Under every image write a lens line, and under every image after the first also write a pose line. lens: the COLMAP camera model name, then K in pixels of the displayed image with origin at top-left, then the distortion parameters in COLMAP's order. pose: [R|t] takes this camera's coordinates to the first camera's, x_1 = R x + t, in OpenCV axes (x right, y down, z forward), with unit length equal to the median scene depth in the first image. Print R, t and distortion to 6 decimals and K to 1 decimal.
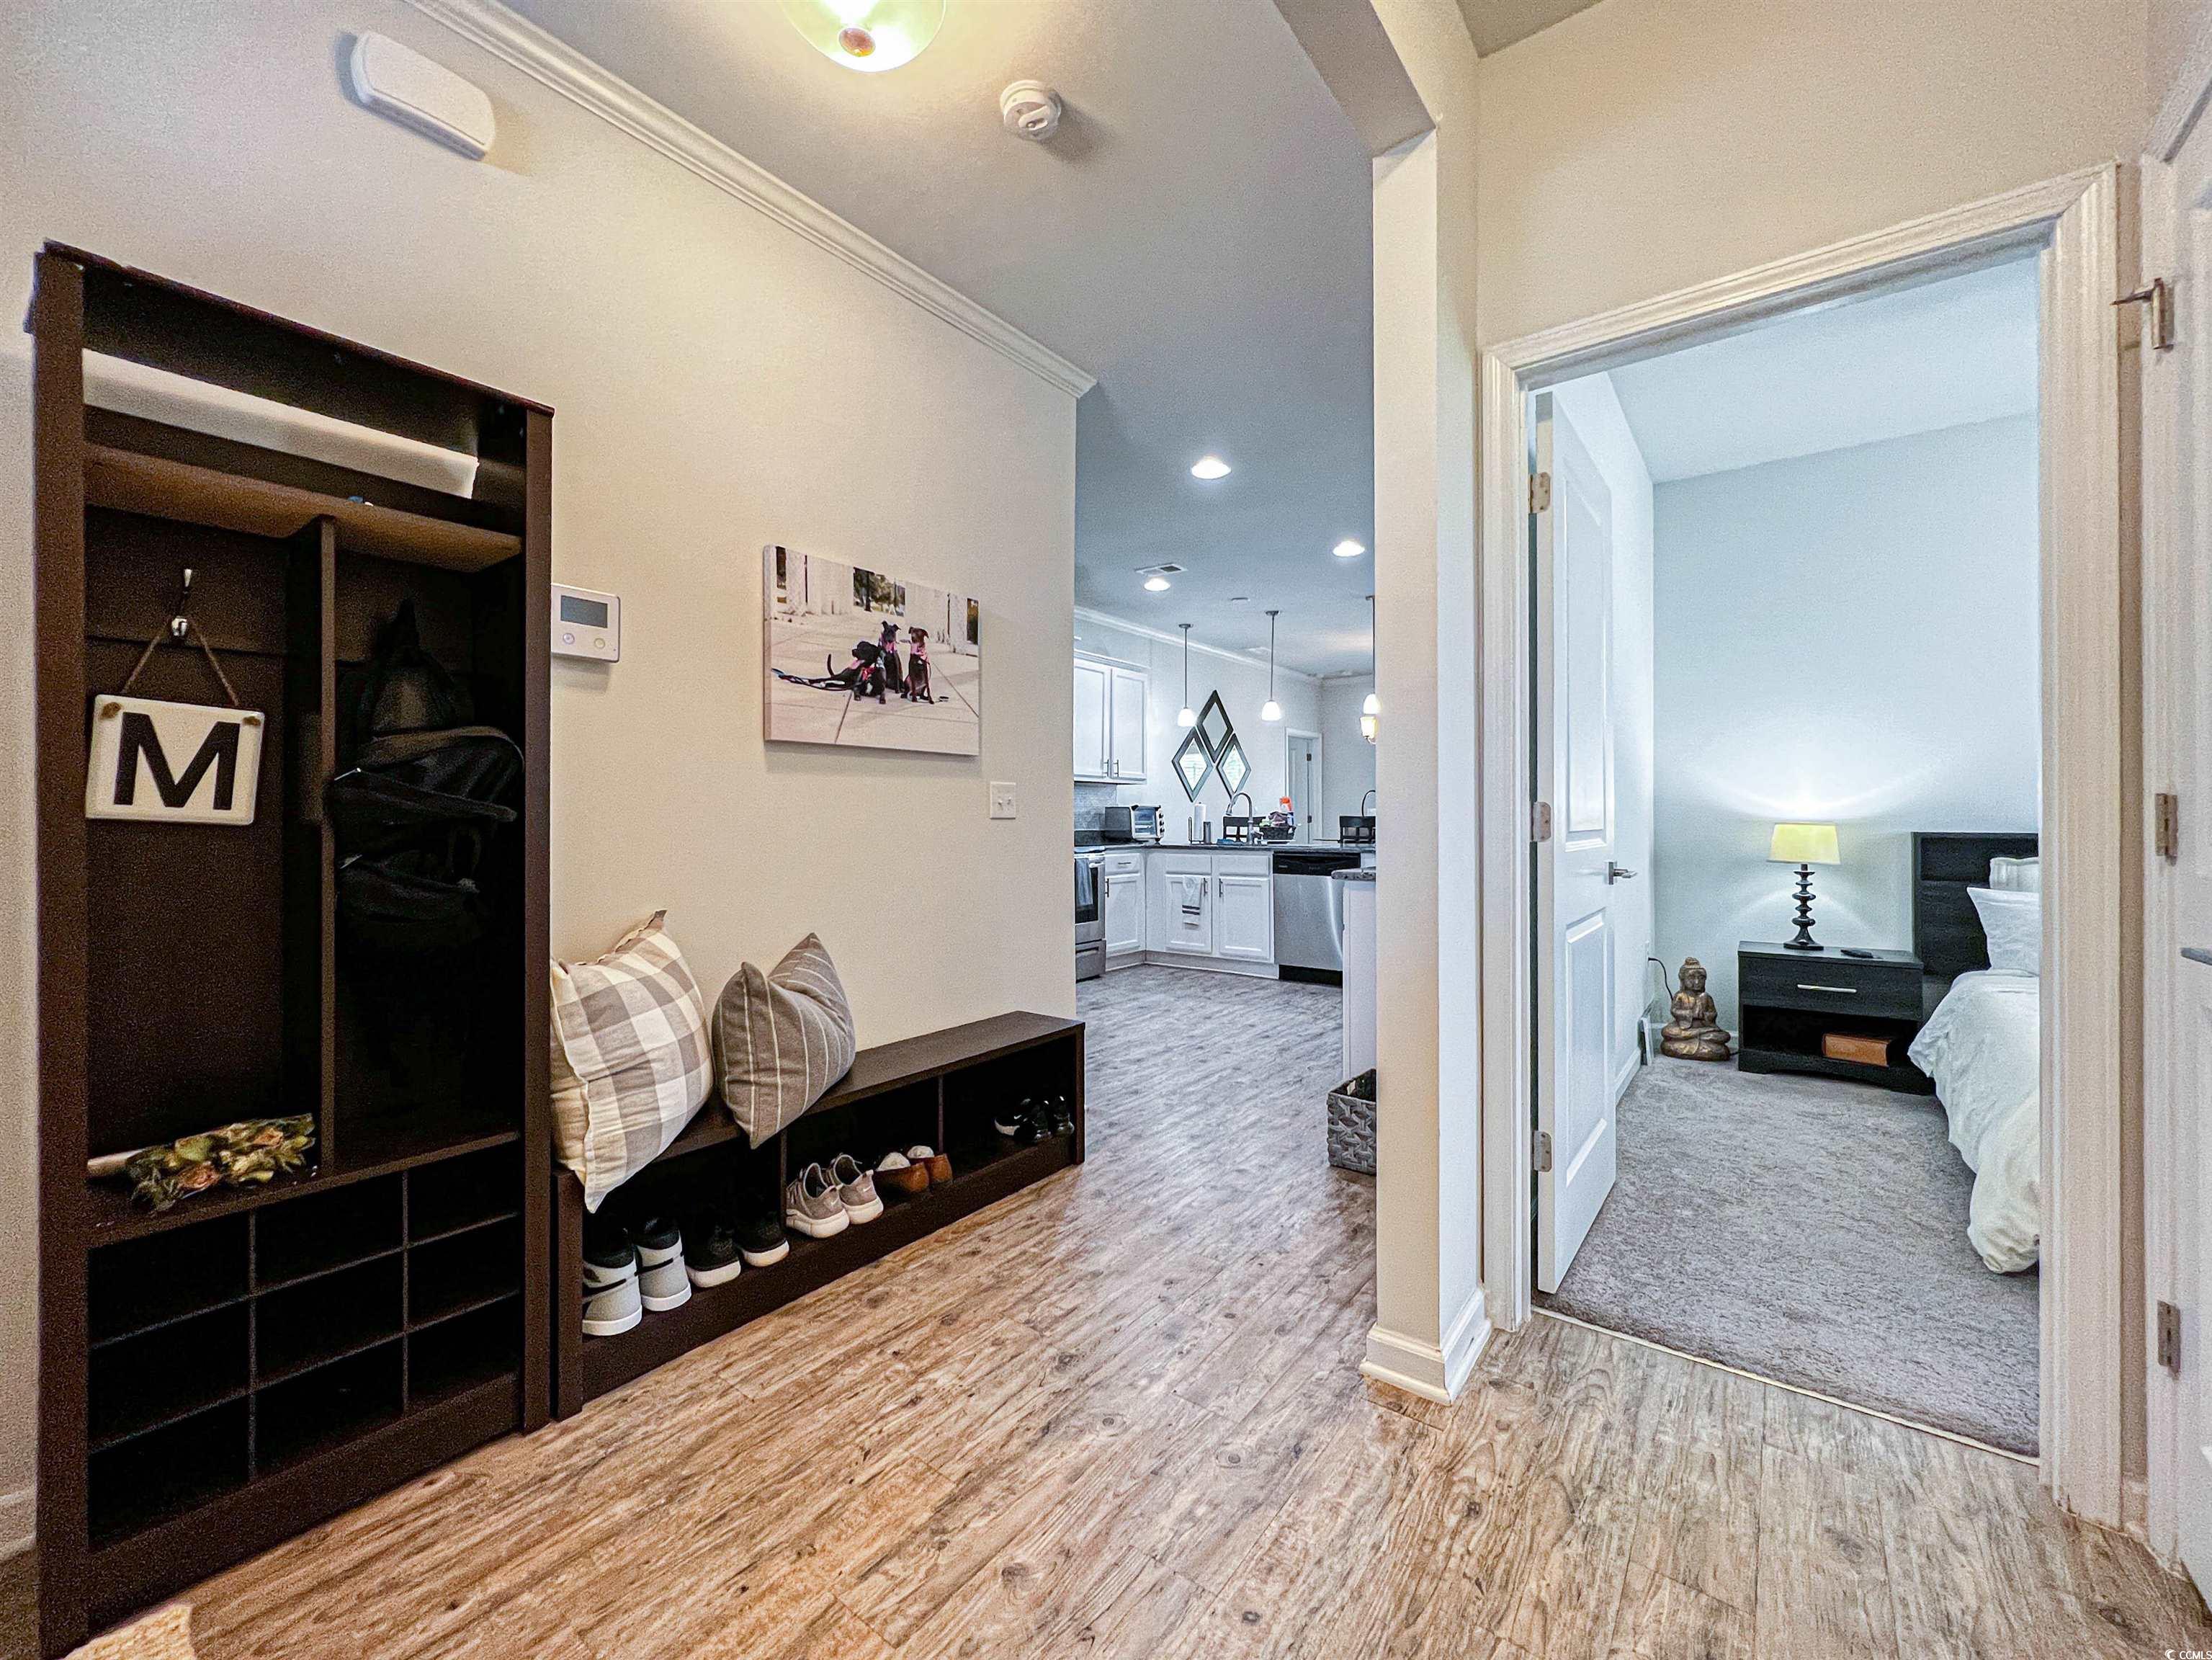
lens RADIAL K [[869.1, 0, 1096.9], [0, 869.1, 821.3], [0, 0, 1]] dist [0.001389, 0.000082]
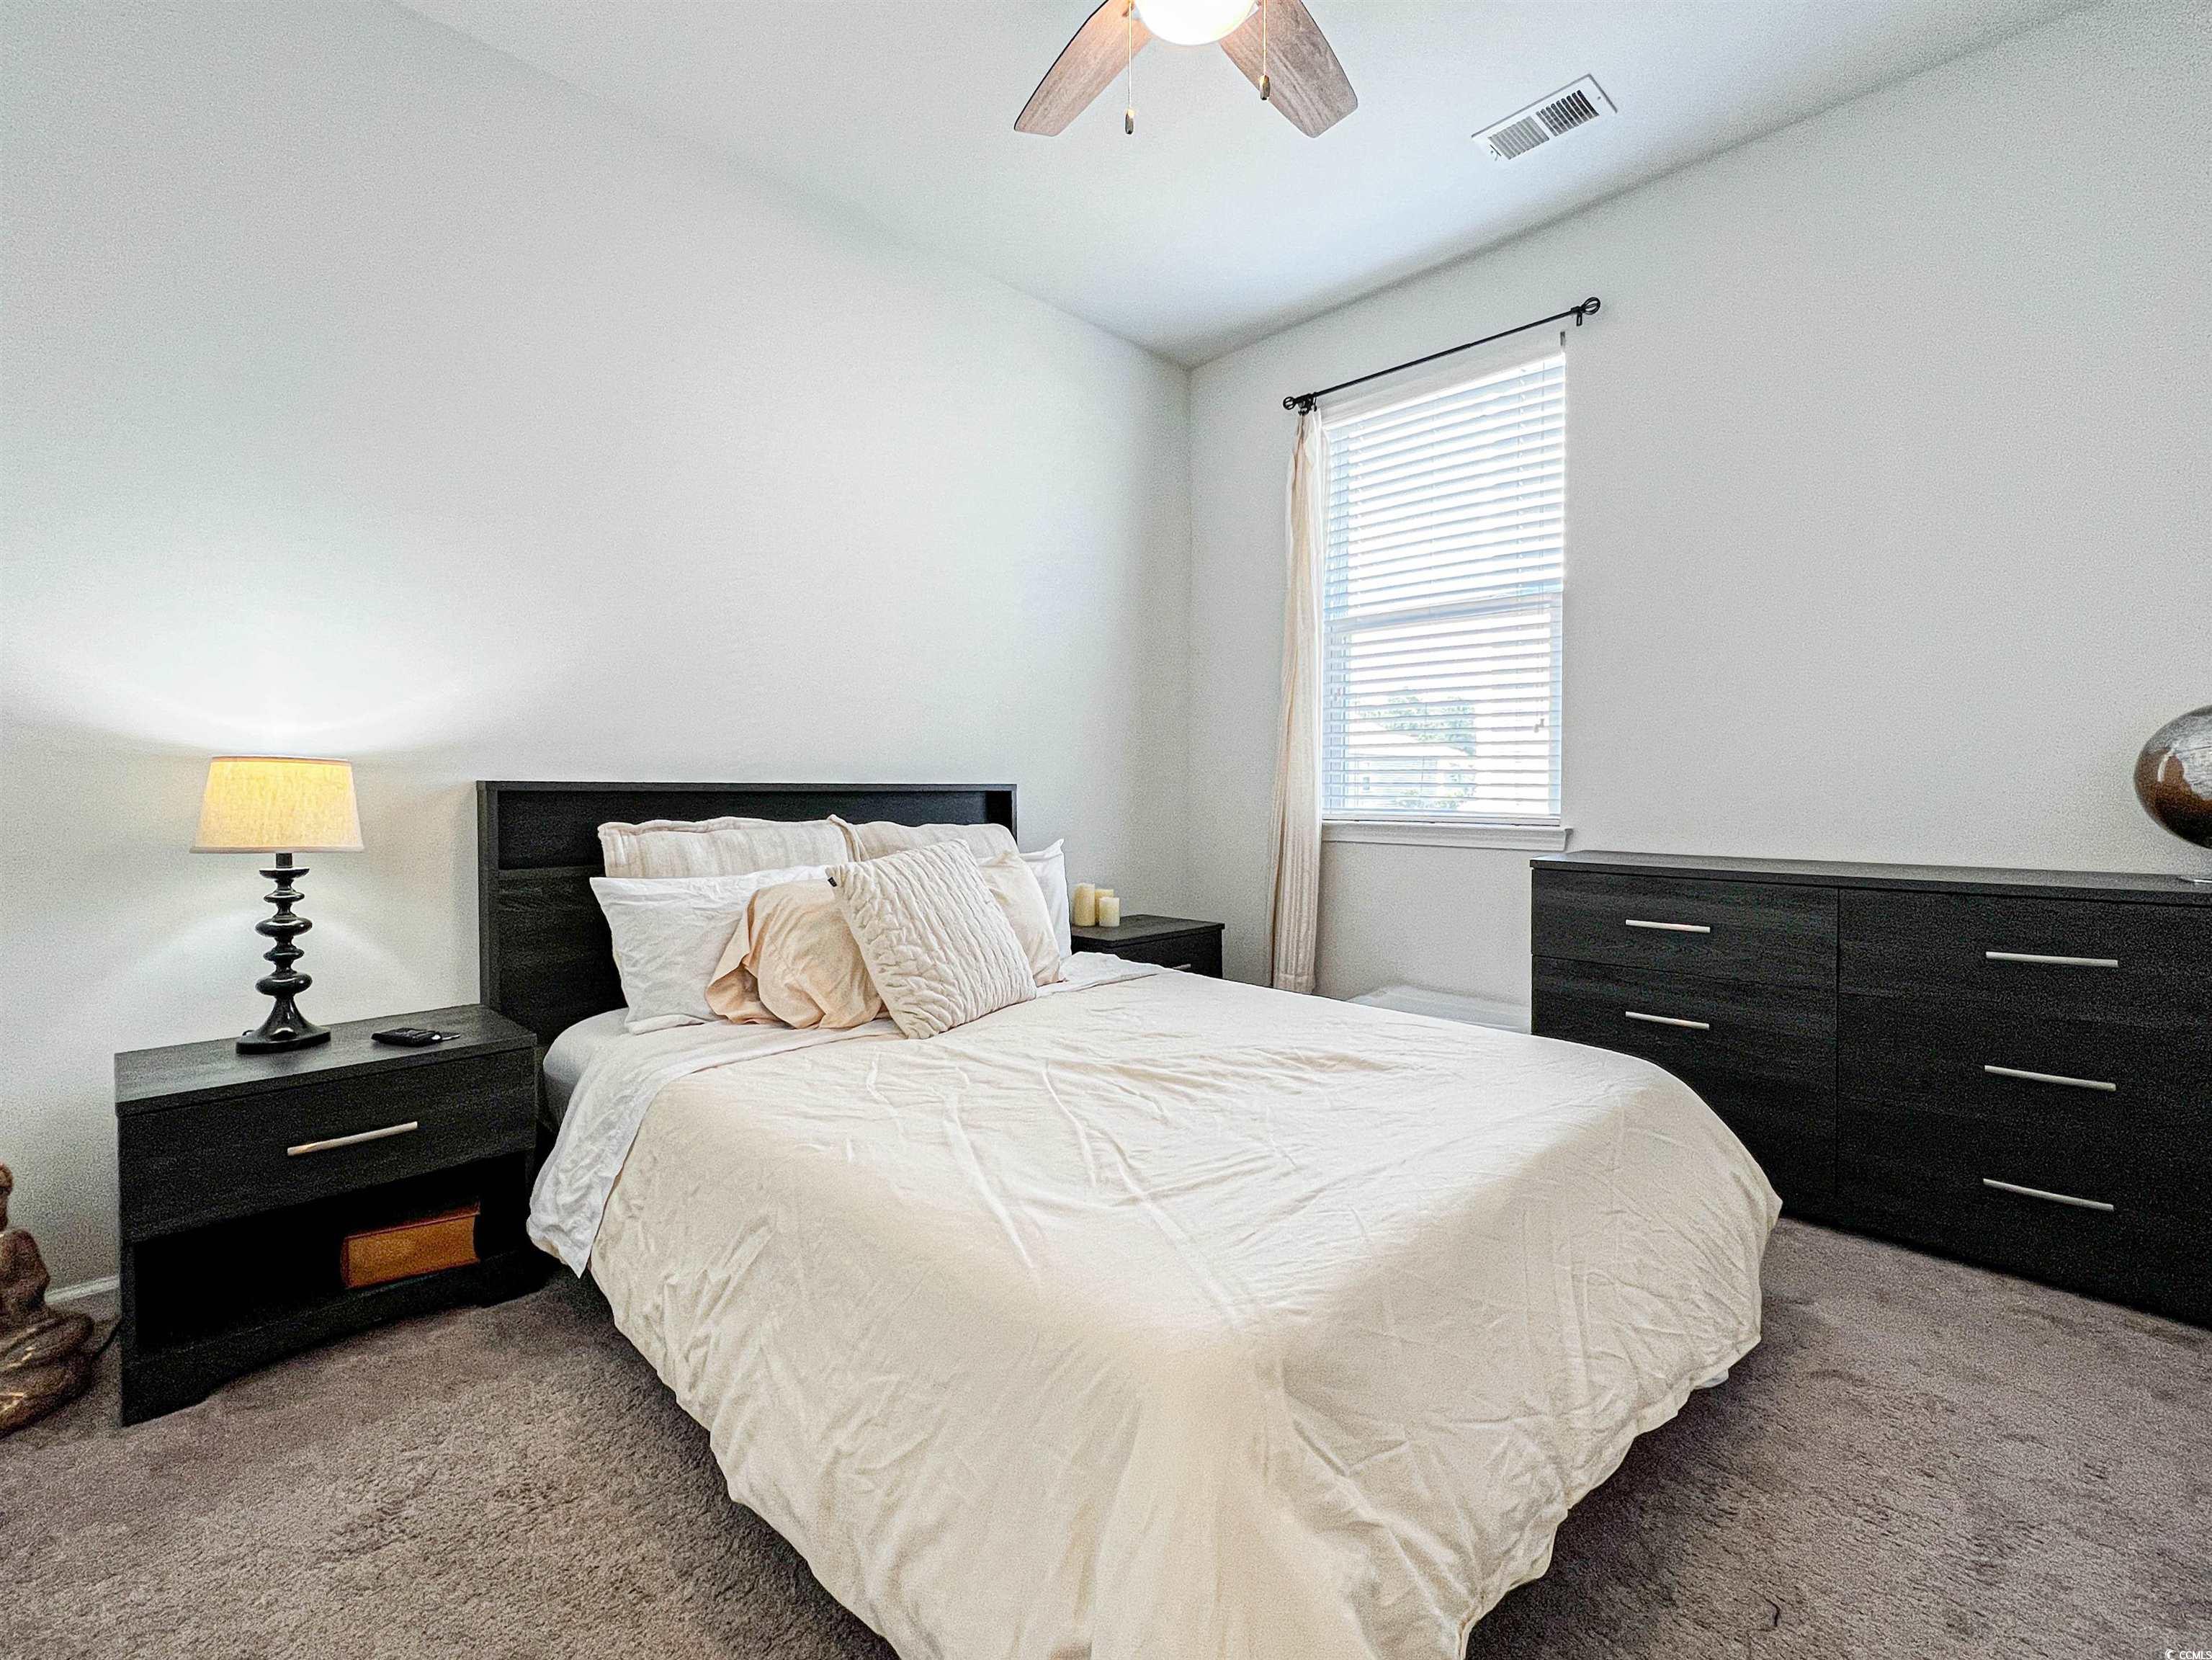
lens RADIAL K [[896.4, 0, 1100.7], [0, 896.4, 808.0], [0, 0, 1]] dist [-0.017443, -0.000203]
pose [[0.077197, -0.013053, 0.996930, 0.420779], [-0.006052, 0.999890, 0.013560, 0.018938], [-0.996997, -0.007080, 0.077110, 0.580713]]
